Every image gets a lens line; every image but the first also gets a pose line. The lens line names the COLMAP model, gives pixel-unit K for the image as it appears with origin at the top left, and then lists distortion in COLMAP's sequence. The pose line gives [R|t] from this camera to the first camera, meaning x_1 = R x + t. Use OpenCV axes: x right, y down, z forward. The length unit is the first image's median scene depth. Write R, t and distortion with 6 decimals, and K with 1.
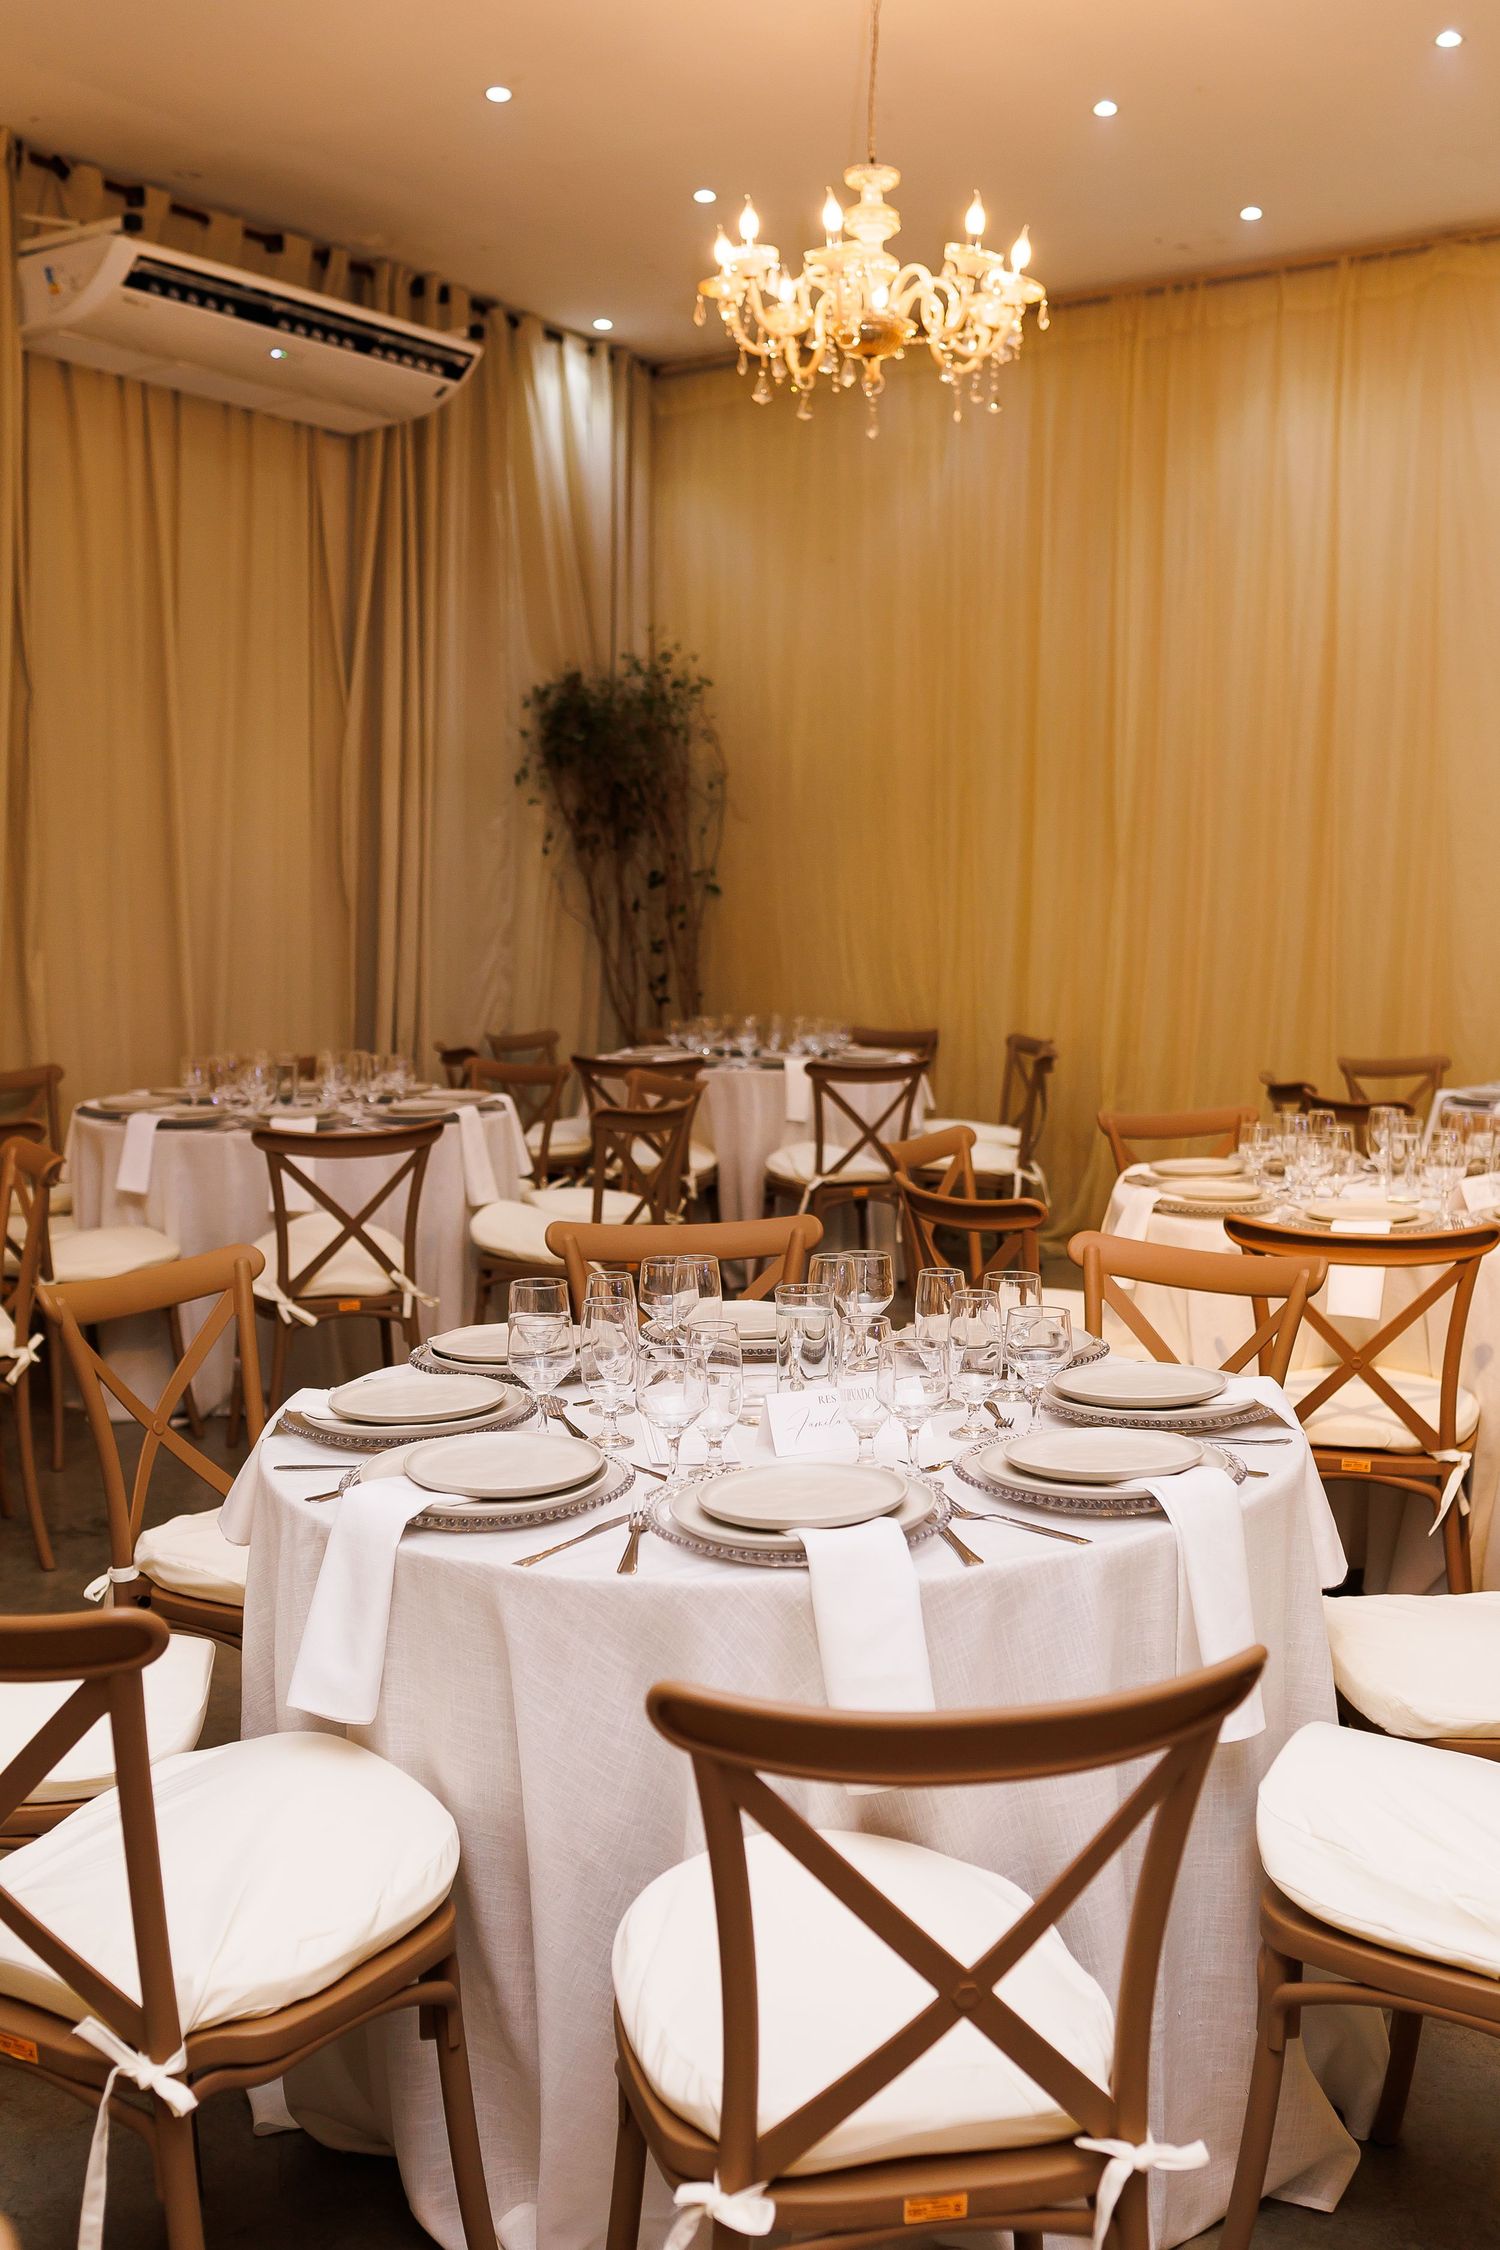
lens RADIAL K [[2221.9, 0, 758.2], [0, 2221.9, 1158.1], [0, 0, 1]] dist [-0.061437, 0.085313]
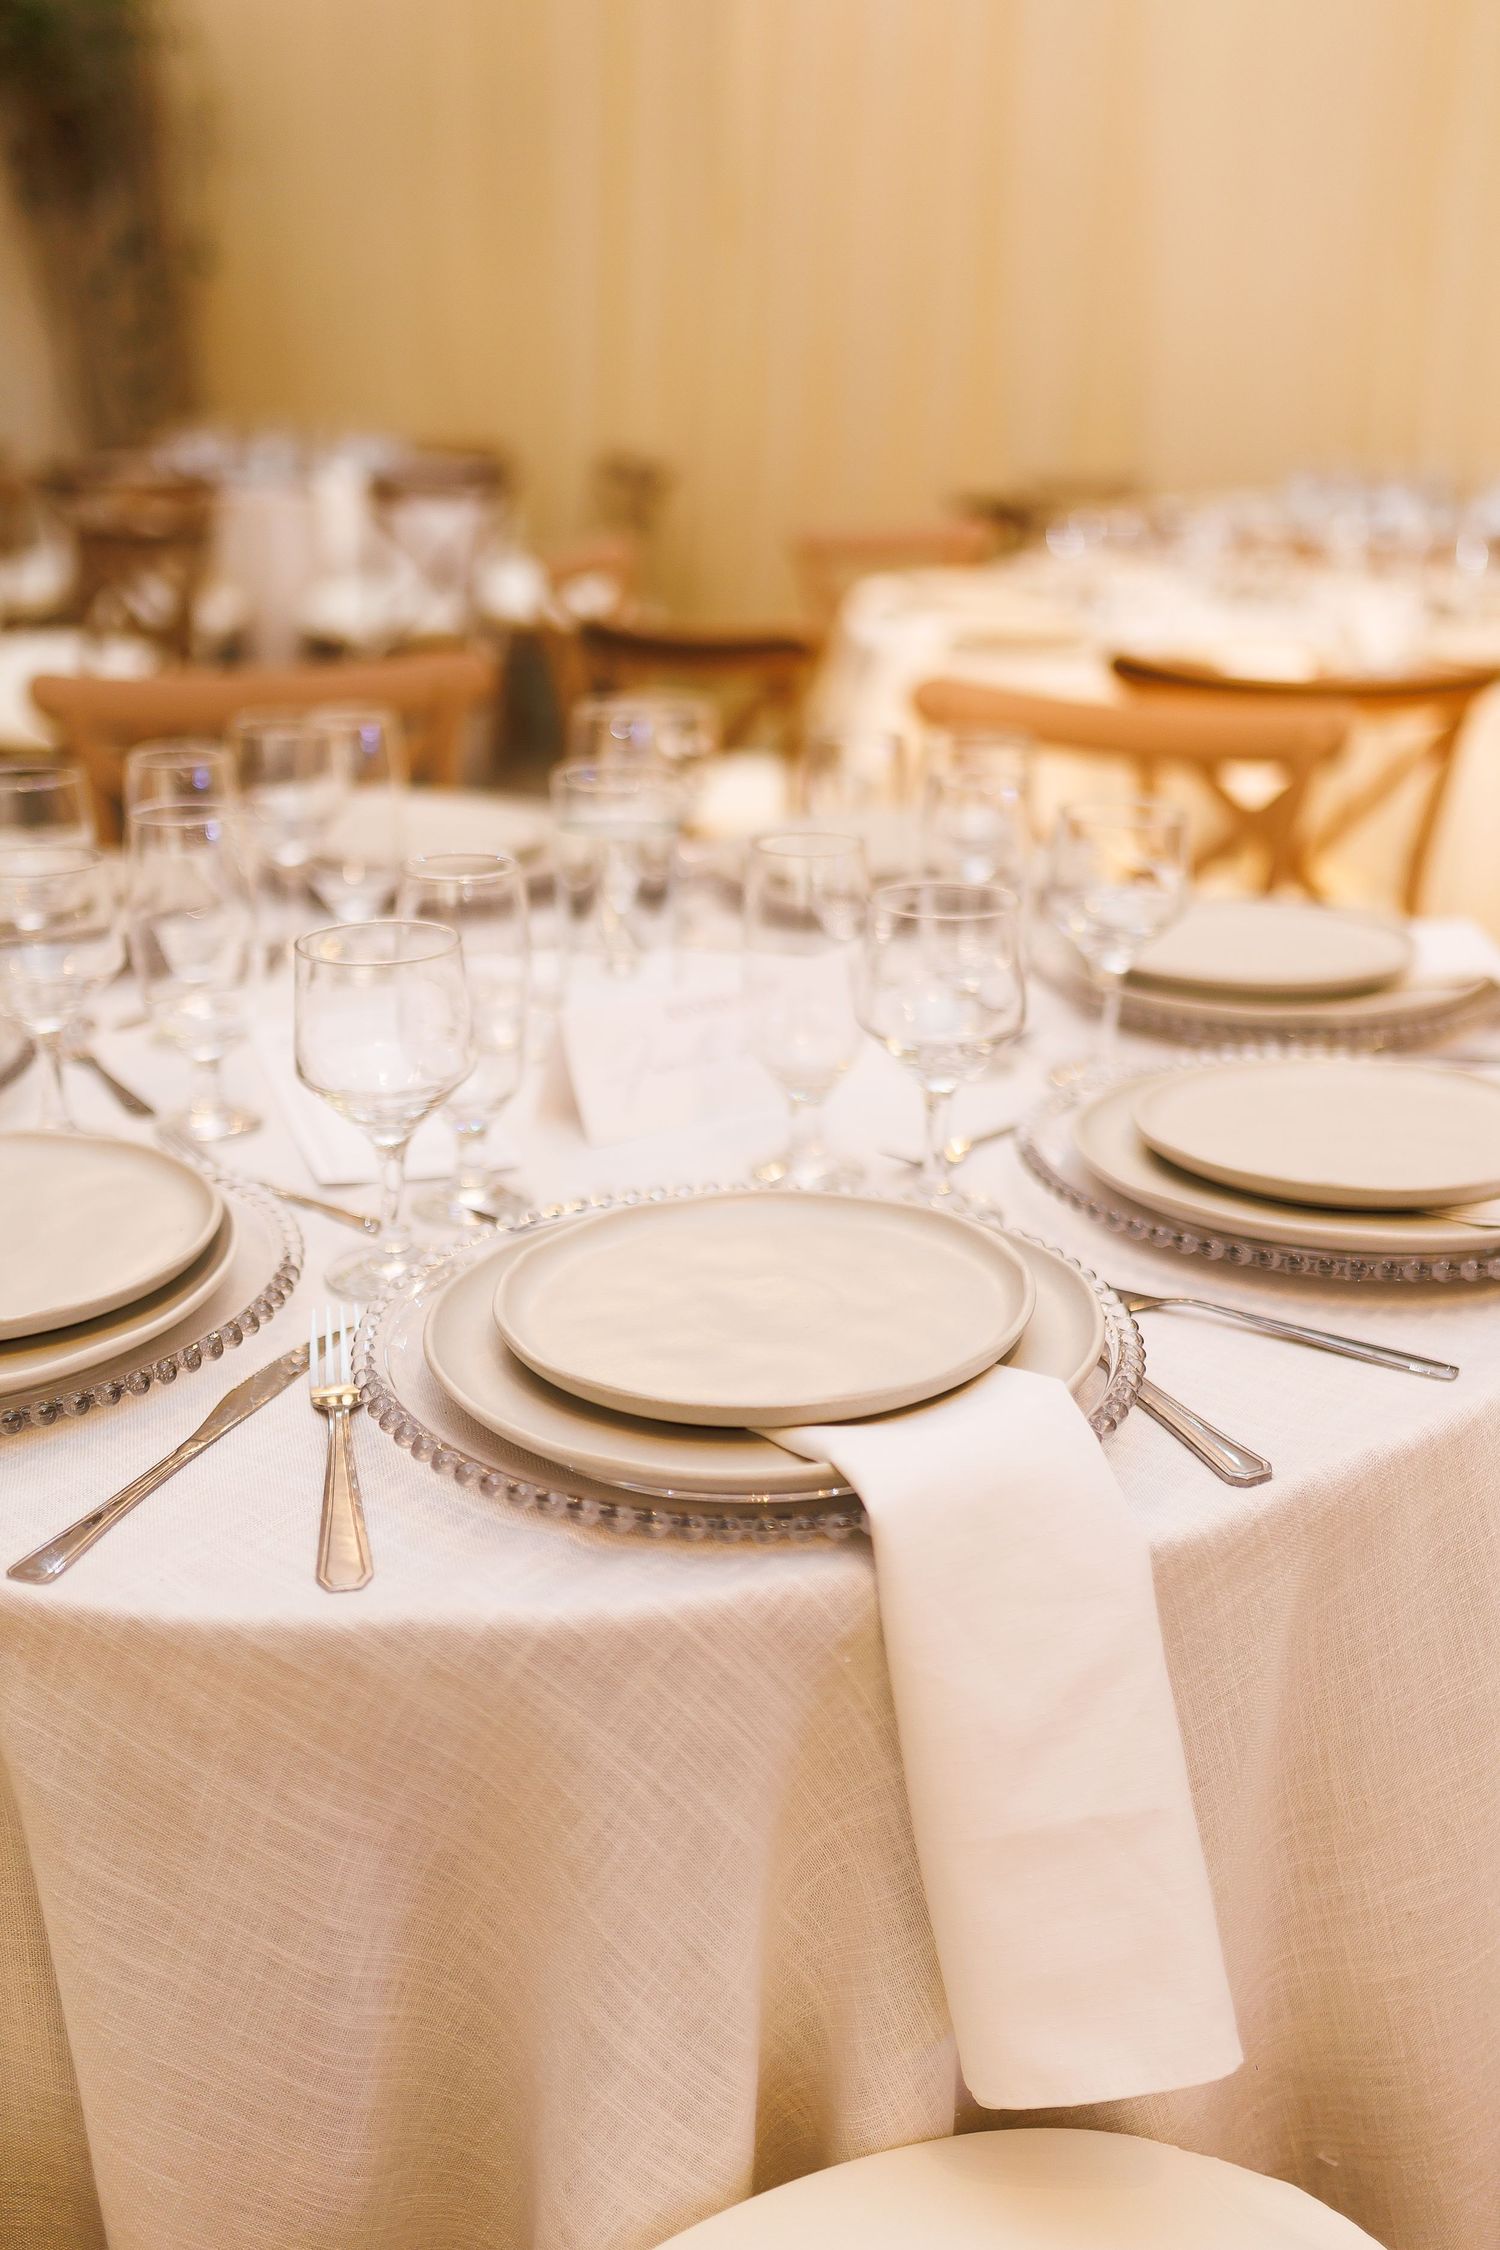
lens RADIAL K [[2345.1, 0, 794.0], [0, 2345.1, 1128.7], [0, 0, 1]] dist [-0.091512, 0.205491]
pose [[0.975007, -0.053407, 0.215660, -0.047617], [0.006780, 0.977378, 0.211393, 0.026466], [-0.222071, -0.204647, 0.953312, 0.461459]]
